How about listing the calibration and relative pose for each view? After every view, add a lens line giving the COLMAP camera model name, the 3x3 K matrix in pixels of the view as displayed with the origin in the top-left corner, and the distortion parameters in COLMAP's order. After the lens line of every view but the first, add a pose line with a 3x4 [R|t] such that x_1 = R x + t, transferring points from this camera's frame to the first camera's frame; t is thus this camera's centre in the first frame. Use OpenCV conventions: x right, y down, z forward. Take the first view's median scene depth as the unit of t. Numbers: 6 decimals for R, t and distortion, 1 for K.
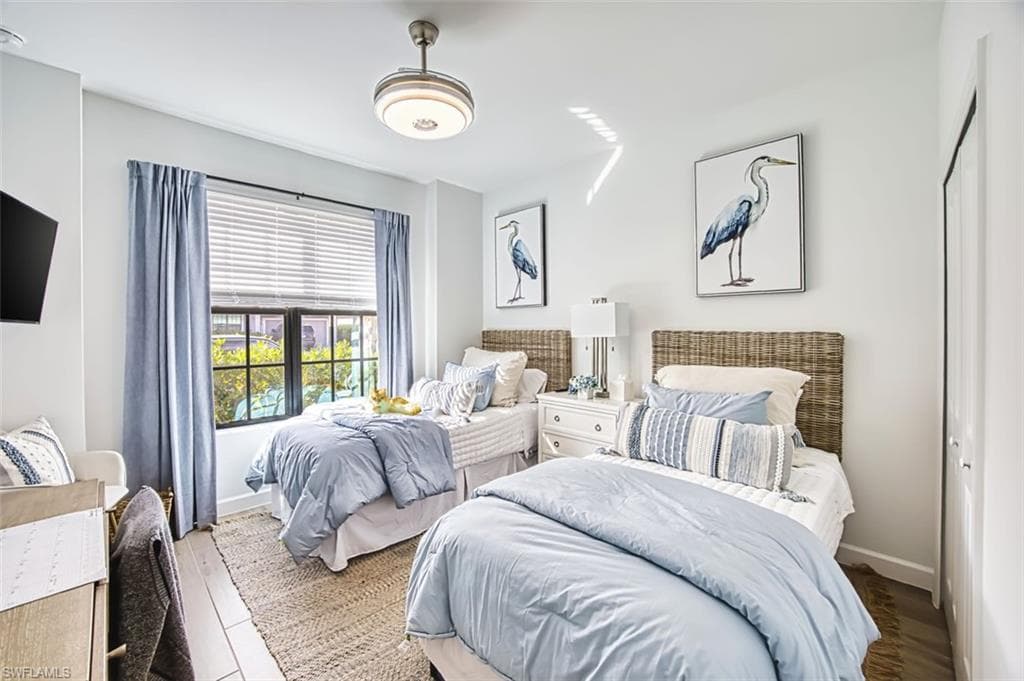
lens RADIAL K [[420.8, 0, 508.8], [0, 420.8, 334.5], [0, 0, 1]] dist [-0.050098, 0.014301]
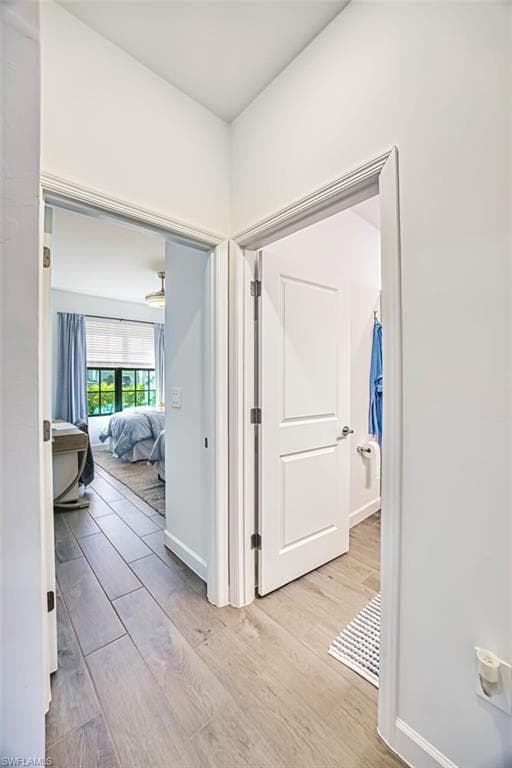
lens RADIAL K [[315.6, 0, 256.0], [0, 315.6, 384.0], [0, 0, 1]] dist [-0.050098, 0.014301]
pose [[0.998250, 0.004434, -0.058969, 0.383955], [-0.004497, 0.999989, -0.000939, 0.030281], [0.058965, 0.001203, 0.998259, -0.763628]]
